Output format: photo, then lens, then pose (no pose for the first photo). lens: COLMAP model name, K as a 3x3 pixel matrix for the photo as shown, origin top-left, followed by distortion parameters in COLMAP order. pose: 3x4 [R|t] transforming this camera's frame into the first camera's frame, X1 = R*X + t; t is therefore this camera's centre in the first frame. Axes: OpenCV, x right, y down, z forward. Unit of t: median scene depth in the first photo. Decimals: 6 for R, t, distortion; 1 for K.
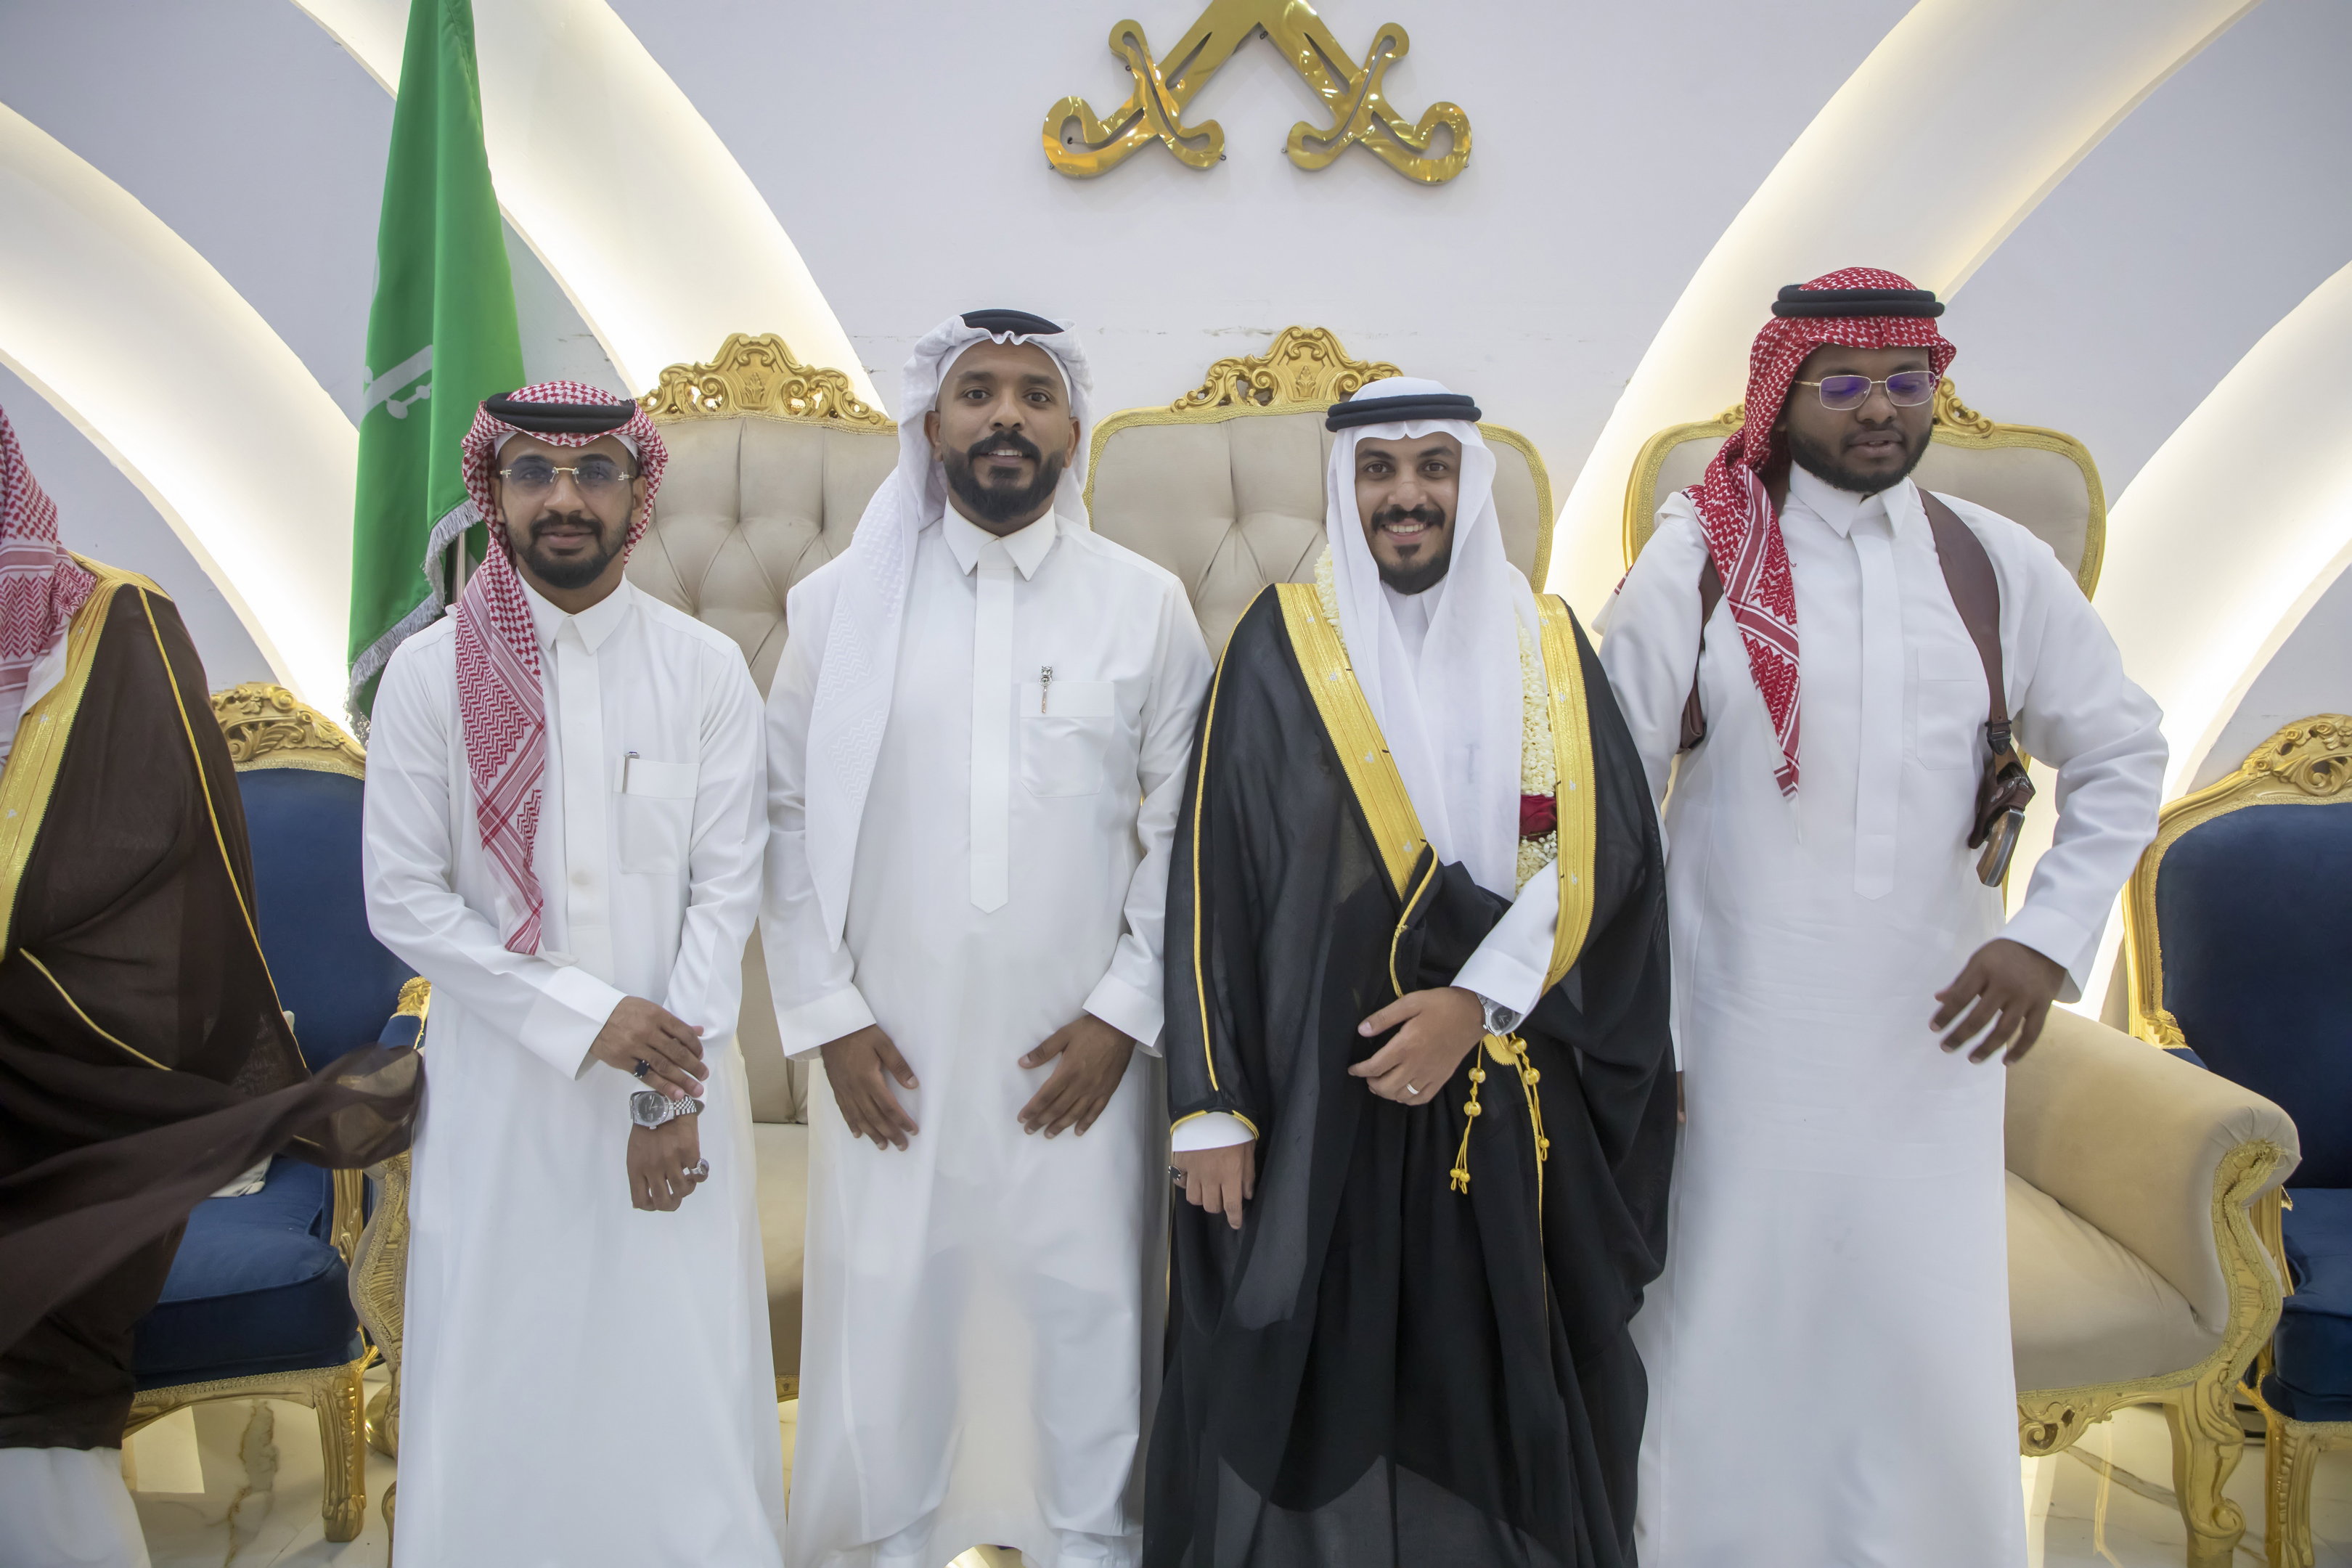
lens RADIAL K [[2094.1, 0, 1167.4], [0, 2094.1, 812.0], [0, 0, 1]] dist [-0.043409, 0.062681]
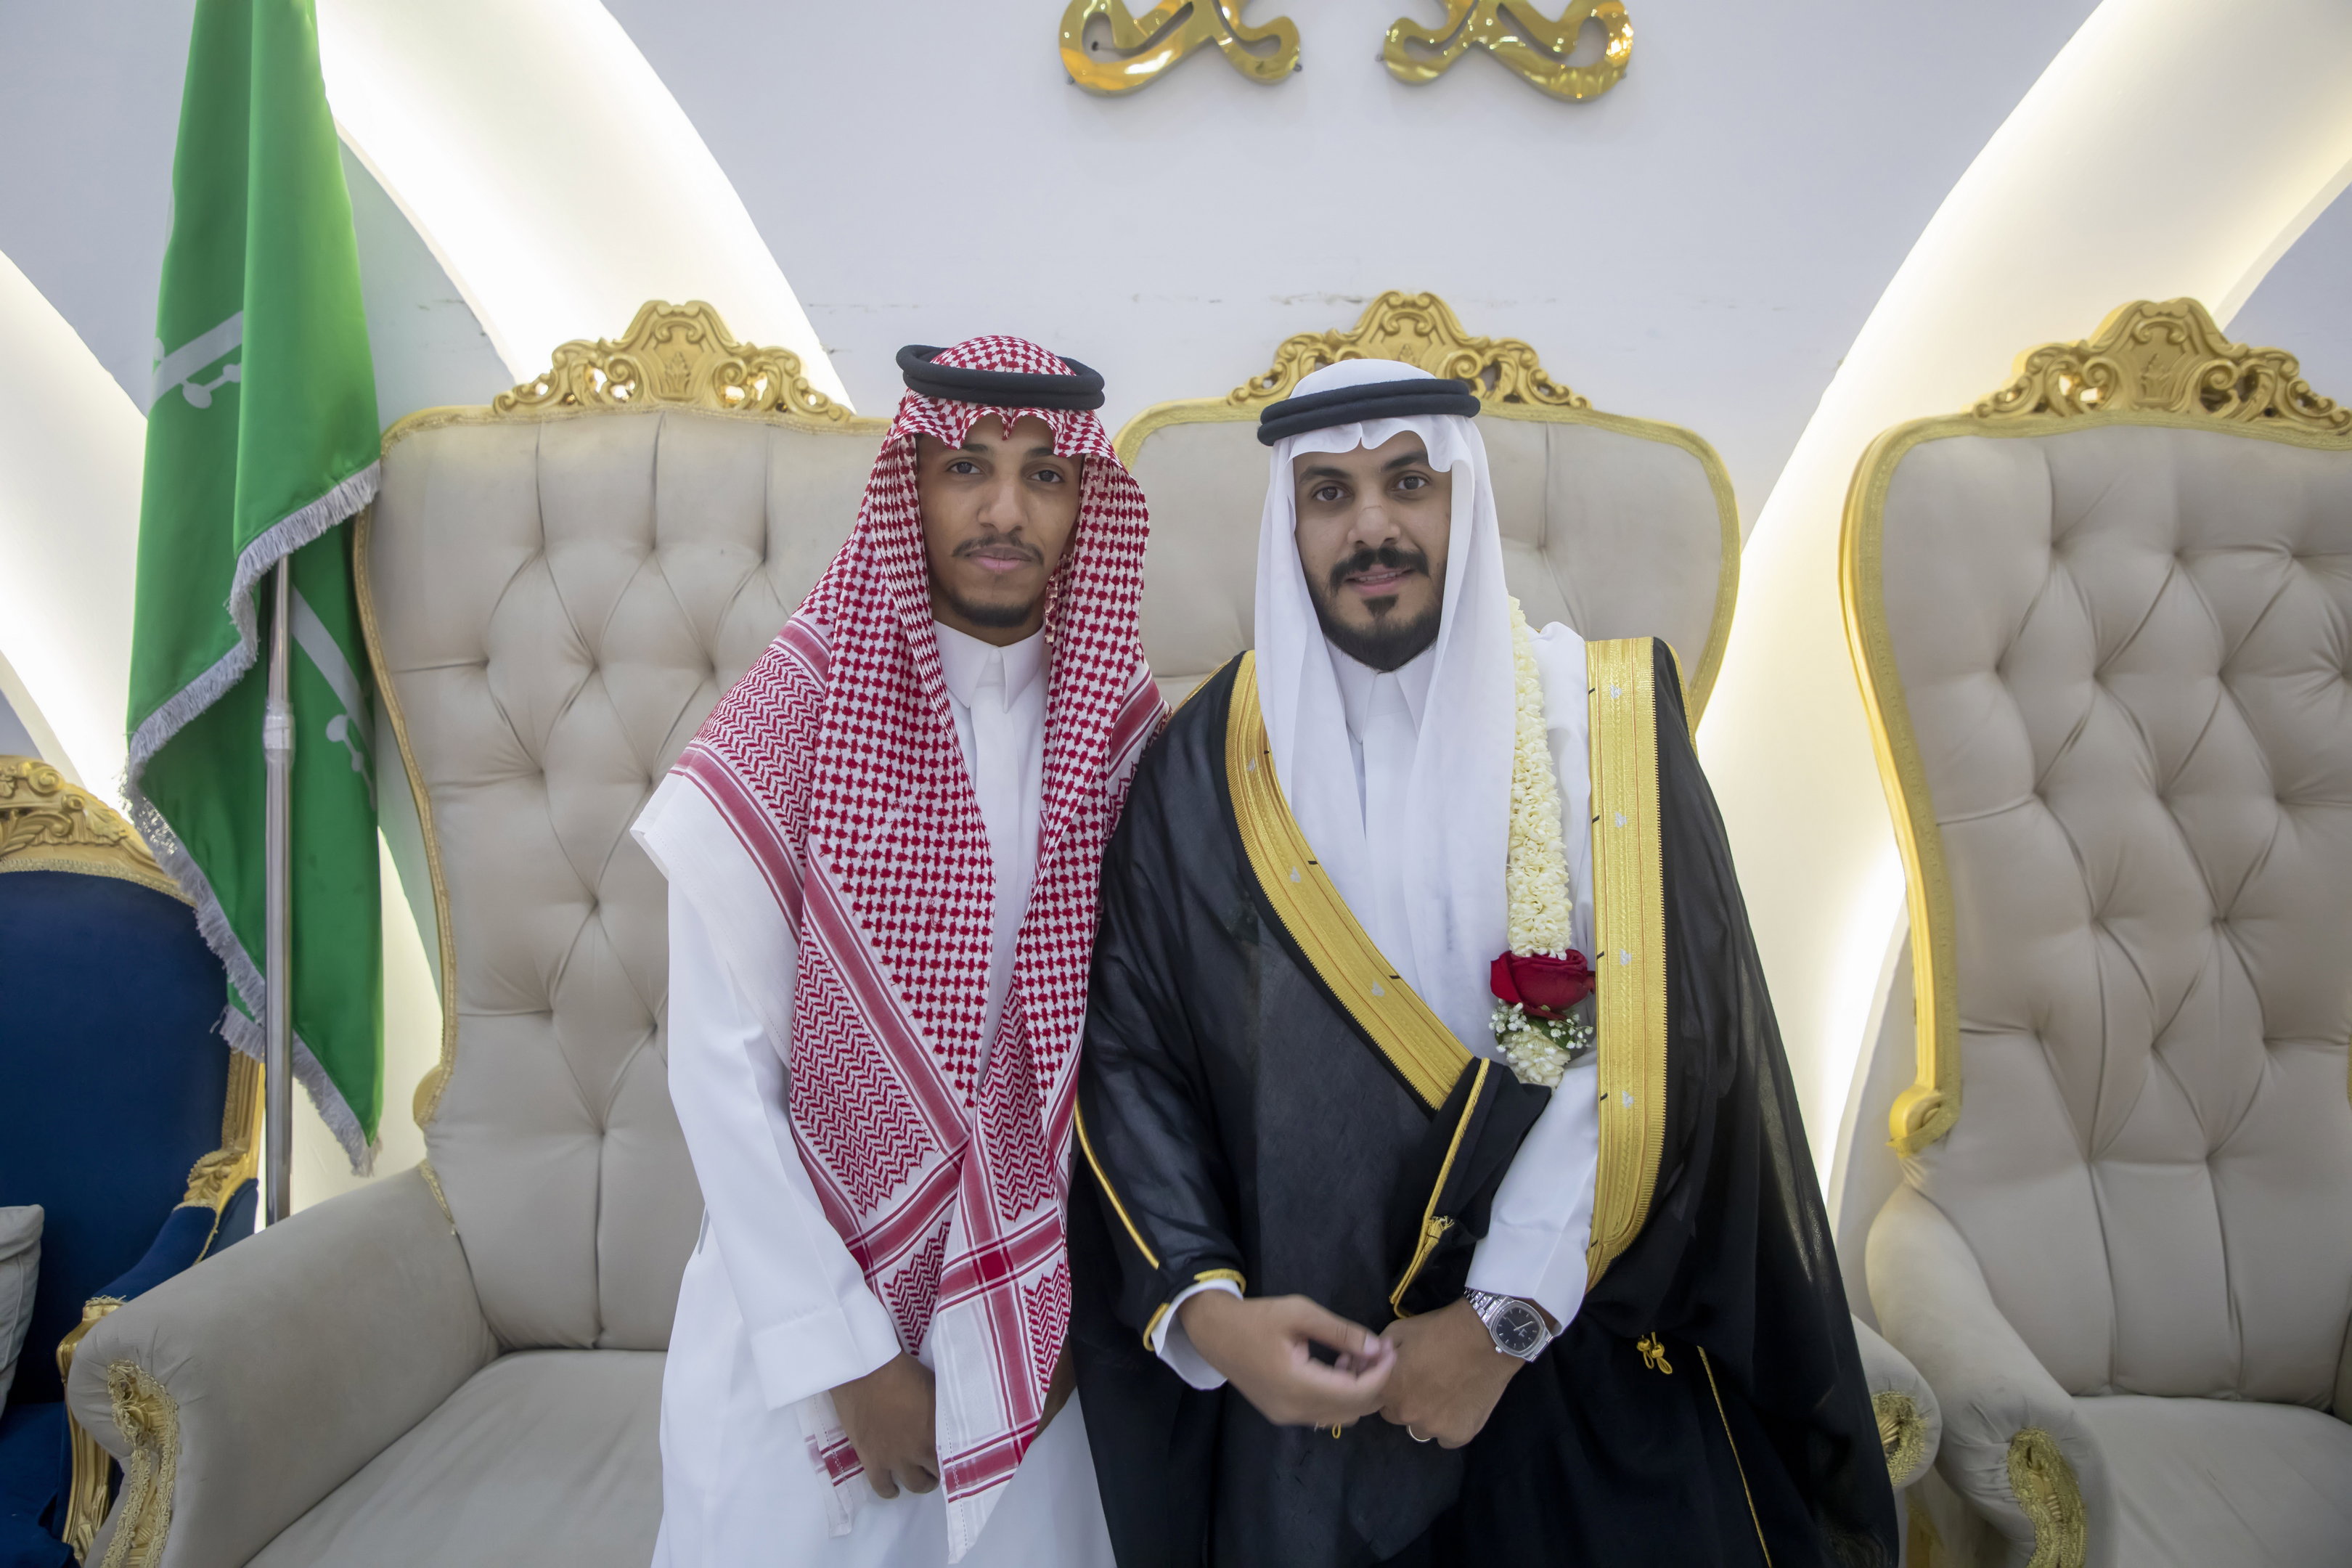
lens RADIAL K [[2425.3, 0, 1145.6], [0, 2425.3, 784.2], [0, 0, 1]] dist [0.053500, 0.000000]
pose [[0.999737, 0.003972, -0.022605, -0.007422], [-0.004842, 0.999245, -0.038555, -0.020975], [0.022435, 0.038655, 0.999001, 0.129852]]
